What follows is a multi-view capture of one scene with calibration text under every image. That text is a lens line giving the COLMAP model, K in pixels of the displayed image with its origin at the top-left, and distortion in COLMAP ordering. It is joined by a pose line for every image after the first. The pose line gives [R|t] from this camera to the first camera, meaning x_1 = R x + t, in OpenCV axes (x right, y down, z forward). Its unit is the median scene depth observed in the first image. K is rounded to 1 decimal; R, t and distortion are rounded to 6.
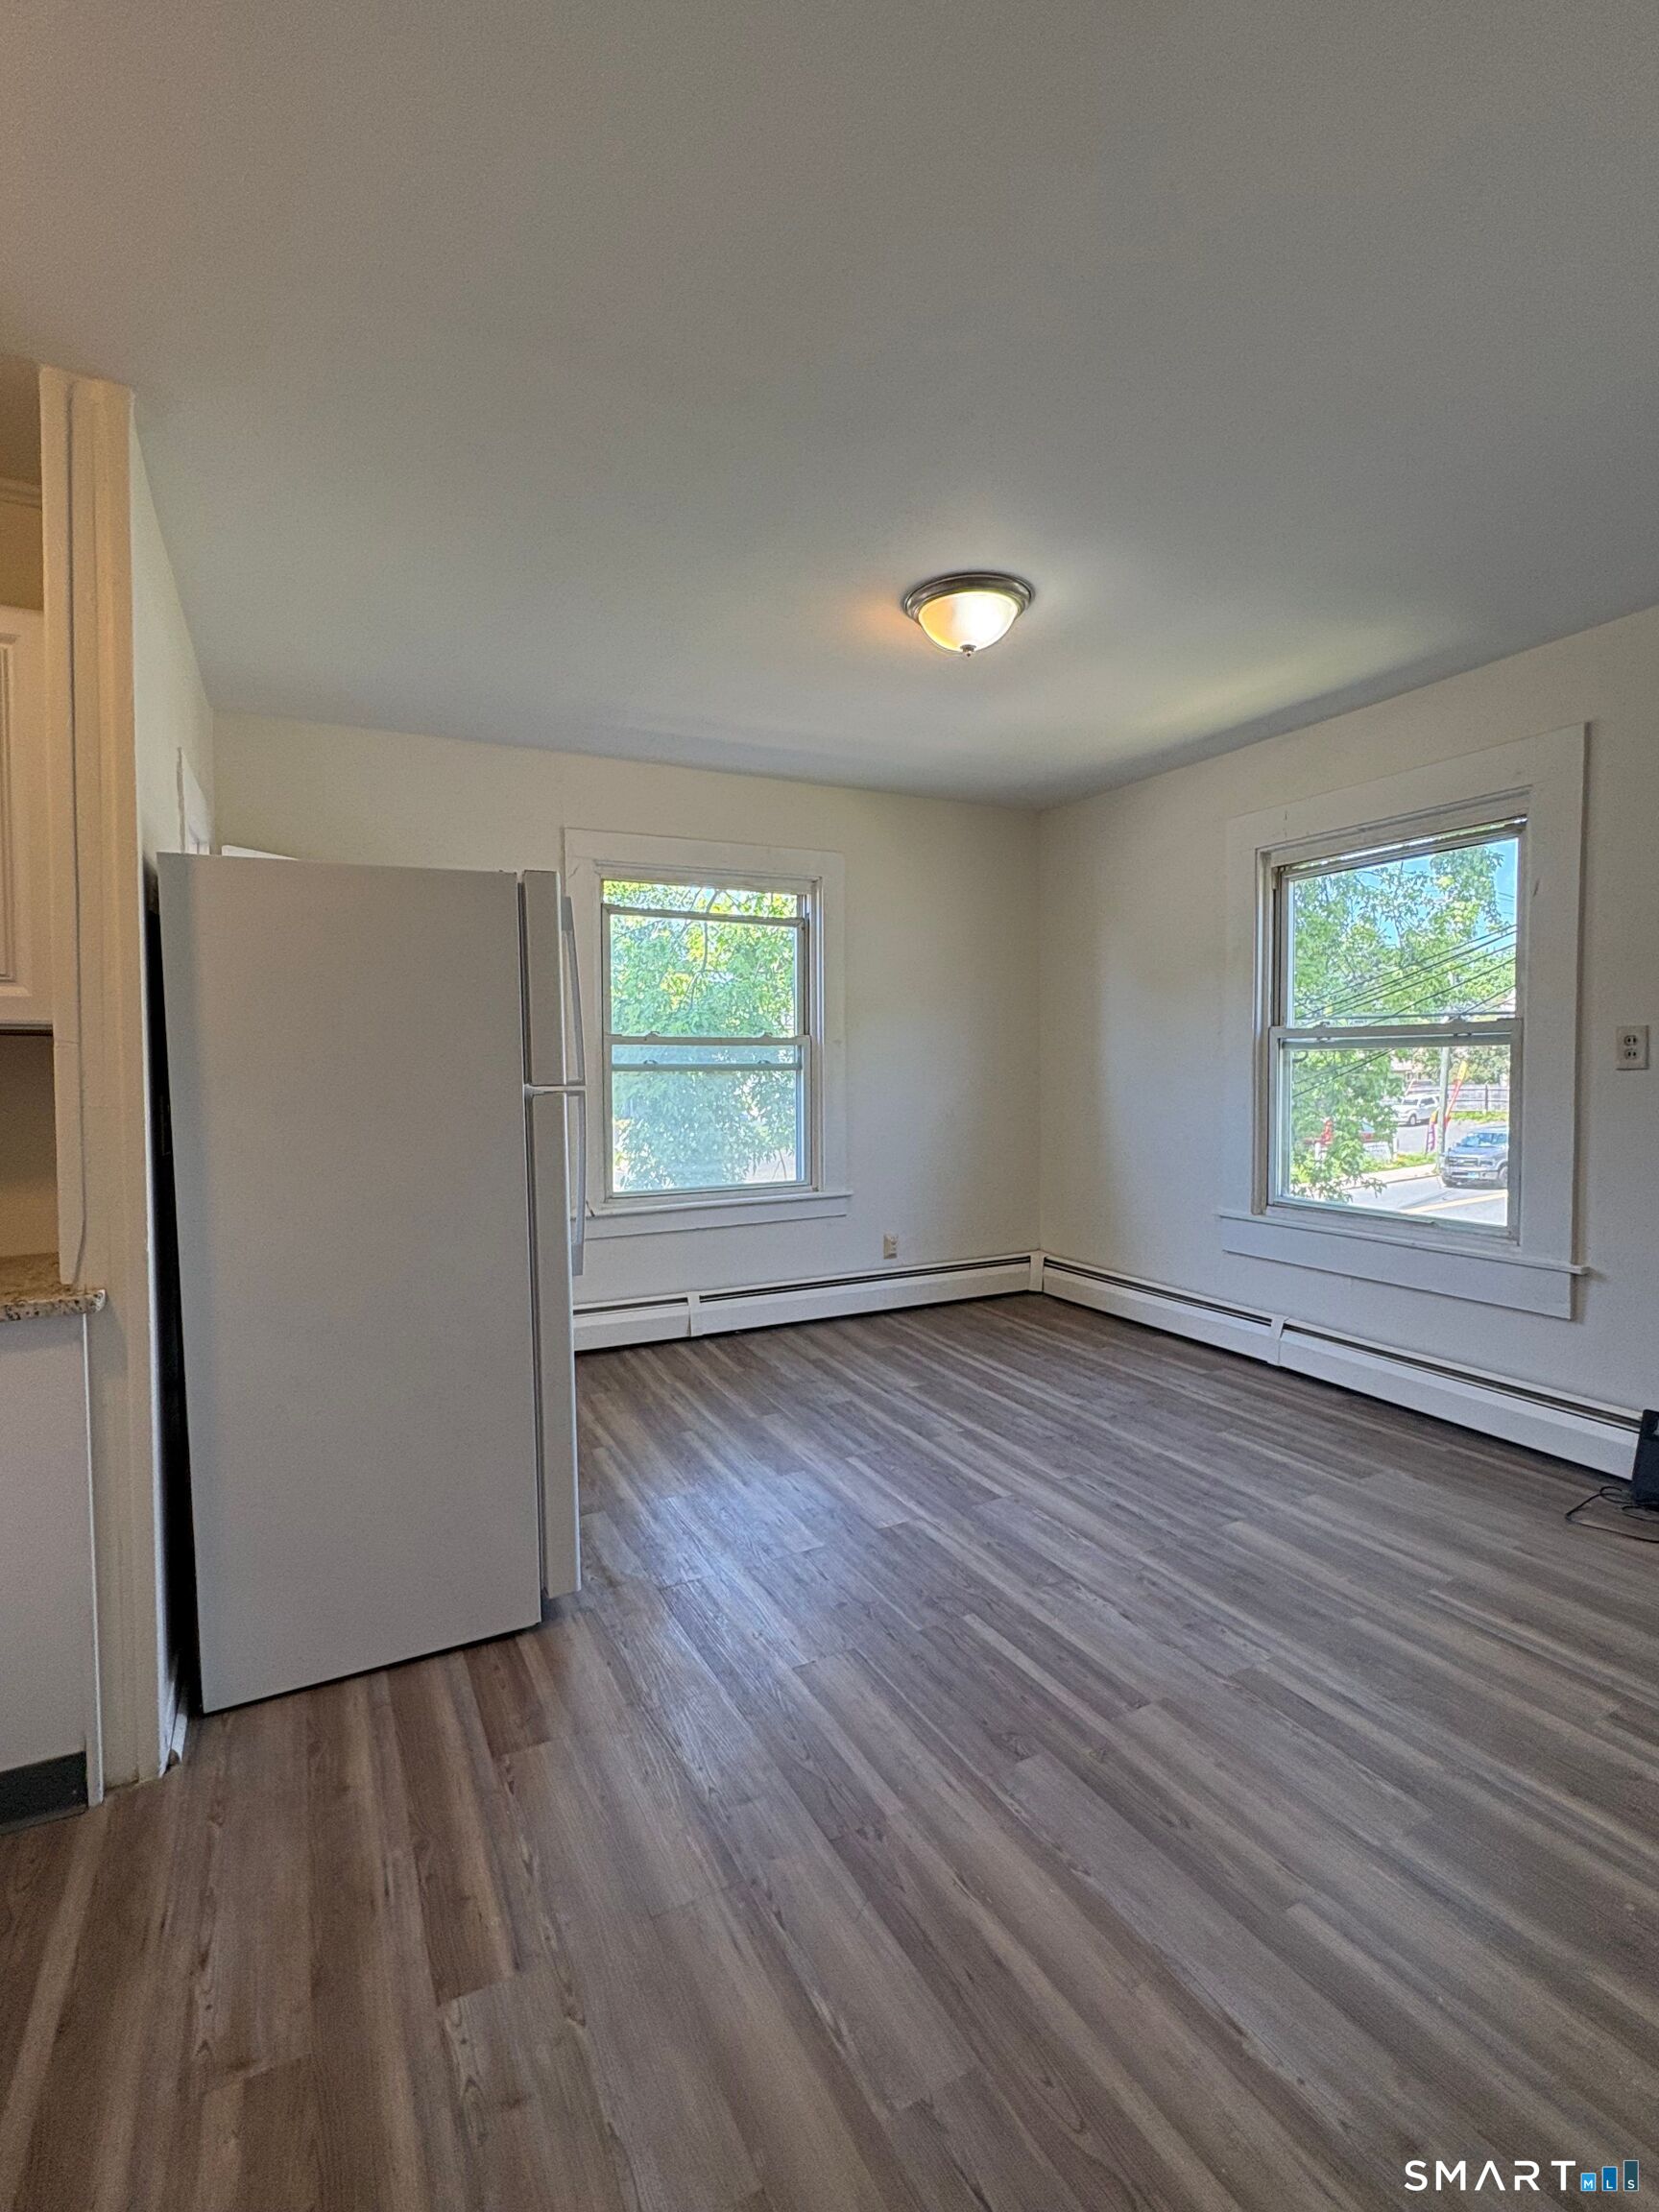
lens RADIAL K [[1046.6, 0, 829.5], [0, 1046.6, 1106.0], [0, 0, 1]] dist [0.002950, 0.000881]
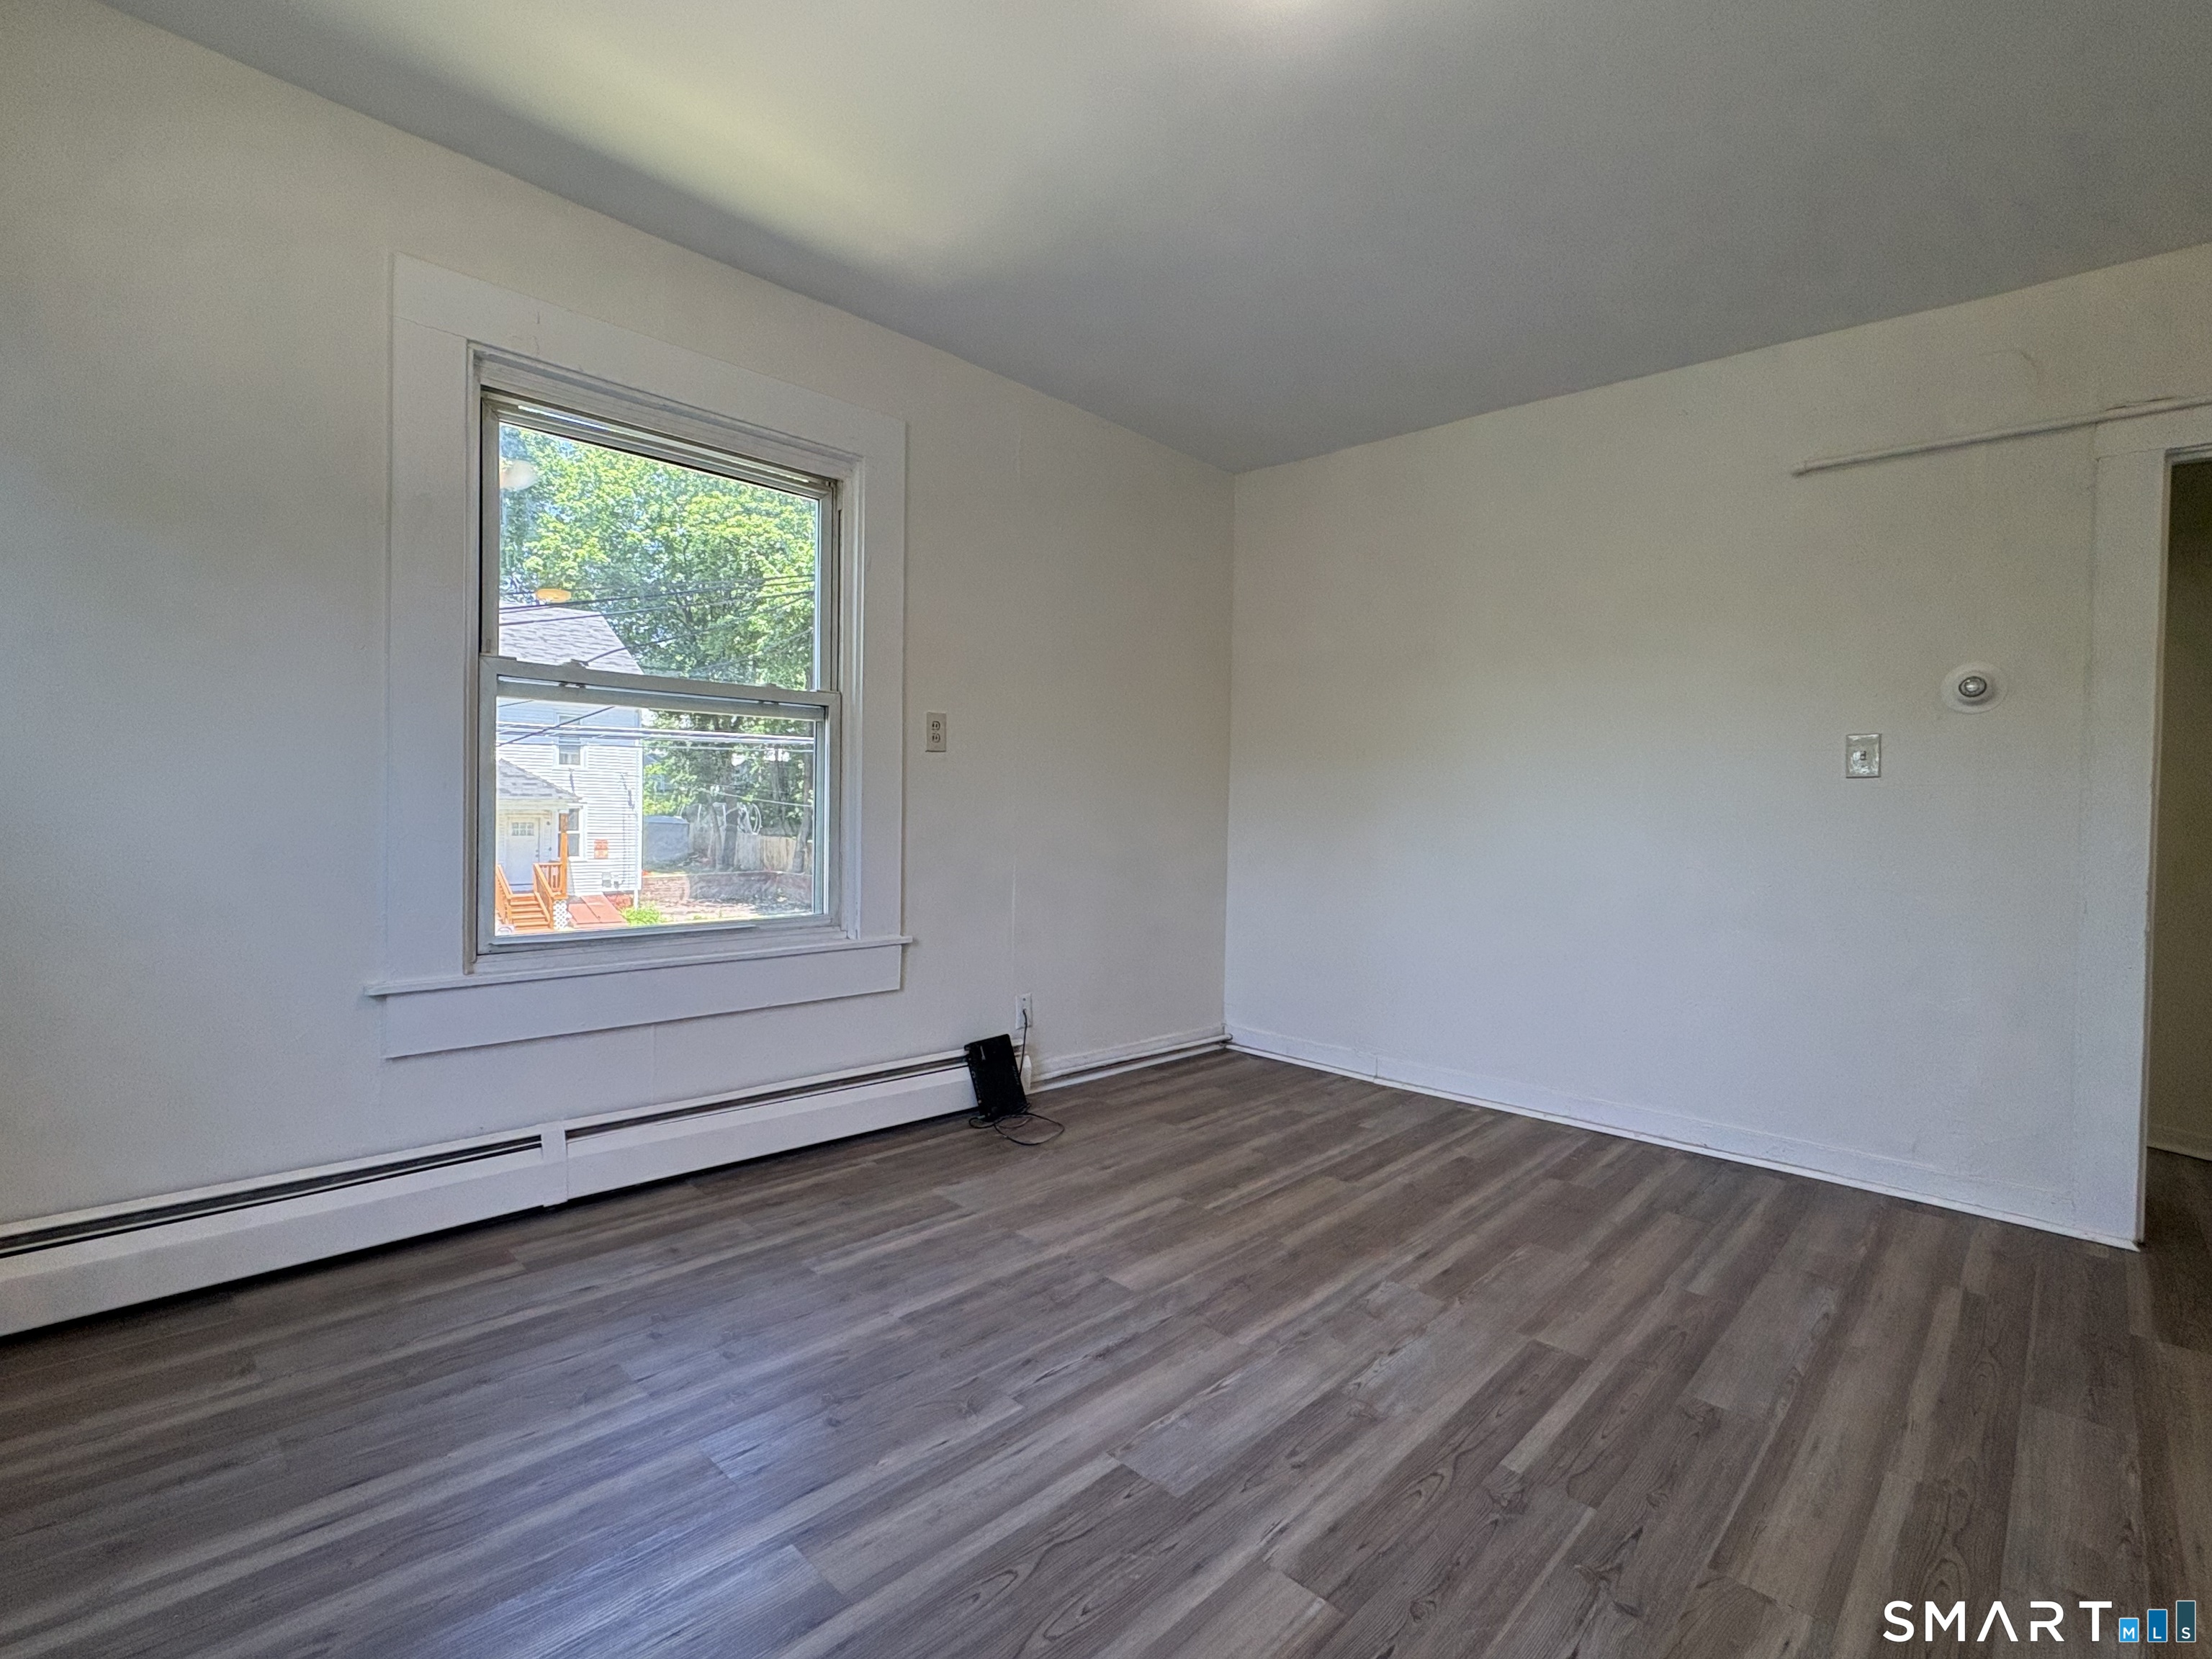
lens RADIAL K [[1046.6, 0, 1106.0], [0, 1046.6, 829.5], [0, 0, 1]] dist [0.002950, 0.000881]
pose [[-0.340351, -0.014173, 0.940192, -0.352789], [0.023628, 0.999442, 0.023619, 0.026418], [-0.940002, 0.030253, -0.339826, 1.205120]]
